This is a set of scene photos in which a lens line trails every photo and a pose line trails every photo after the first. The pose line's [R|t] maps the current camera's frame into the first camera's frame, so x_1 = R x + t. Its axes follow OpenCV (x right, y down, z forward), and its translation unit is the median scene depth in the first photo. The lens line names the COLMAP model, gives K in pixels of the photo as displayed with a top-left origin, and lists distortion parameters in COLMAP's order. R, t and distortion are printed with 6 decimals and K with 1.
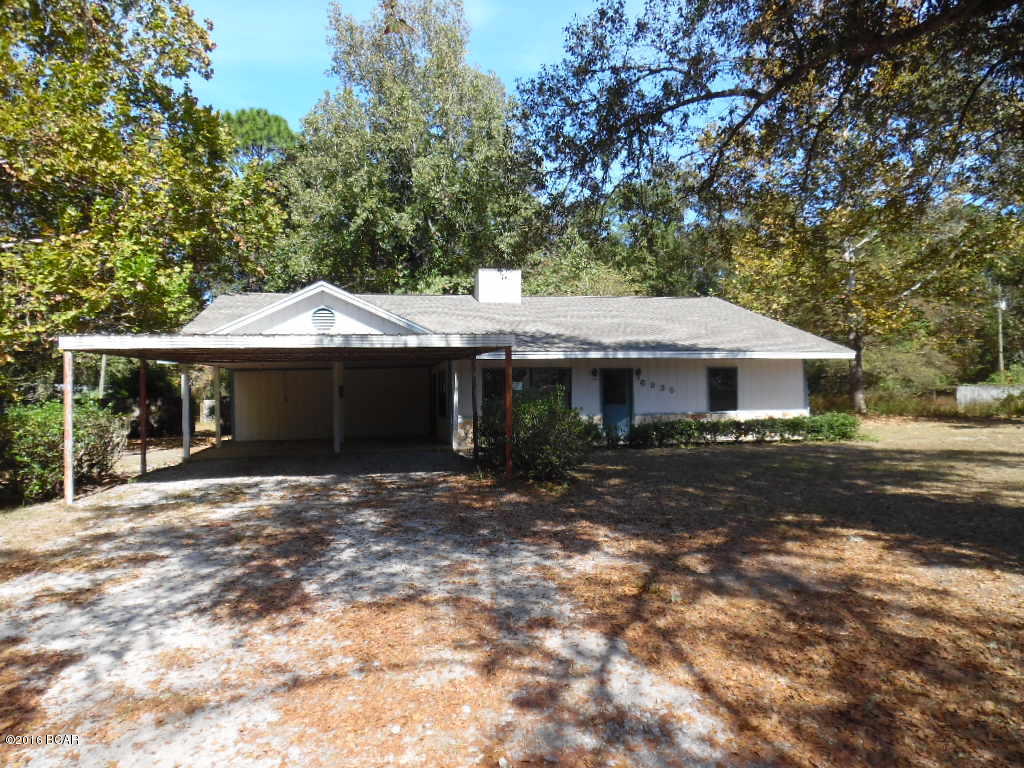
lens RADIAL K [[716.1, 0, 505.5], [0, 716.1, 383.0], [0, 0, 1]] dist [-0.014283, -0.001362]
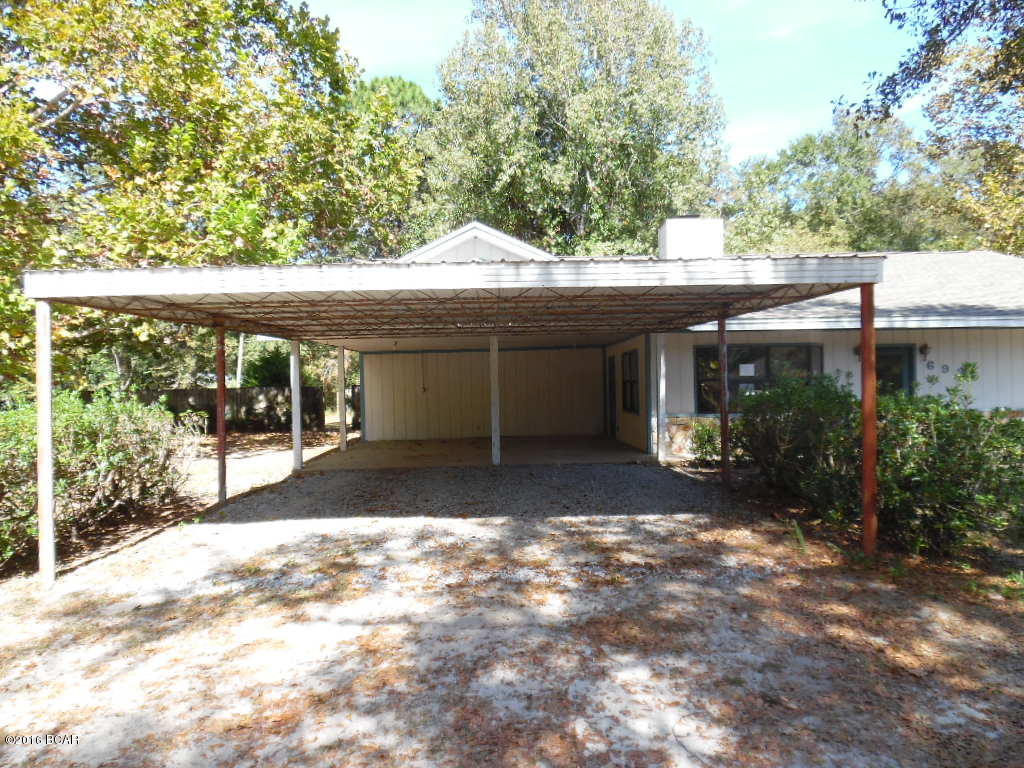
lens RADIAL K [[716.1, 0, 514.6], [0, 716.1, 385.0], [0, 0, 1]] dist [-0.014283, -0.001362]
pose [[0.985880, -0.002025, -0.167441, -0.074646], [0.005196, 0.999815, 0.018498, 0.004059], [0.167372, -0.019107, 0.985709, 0.231498]]
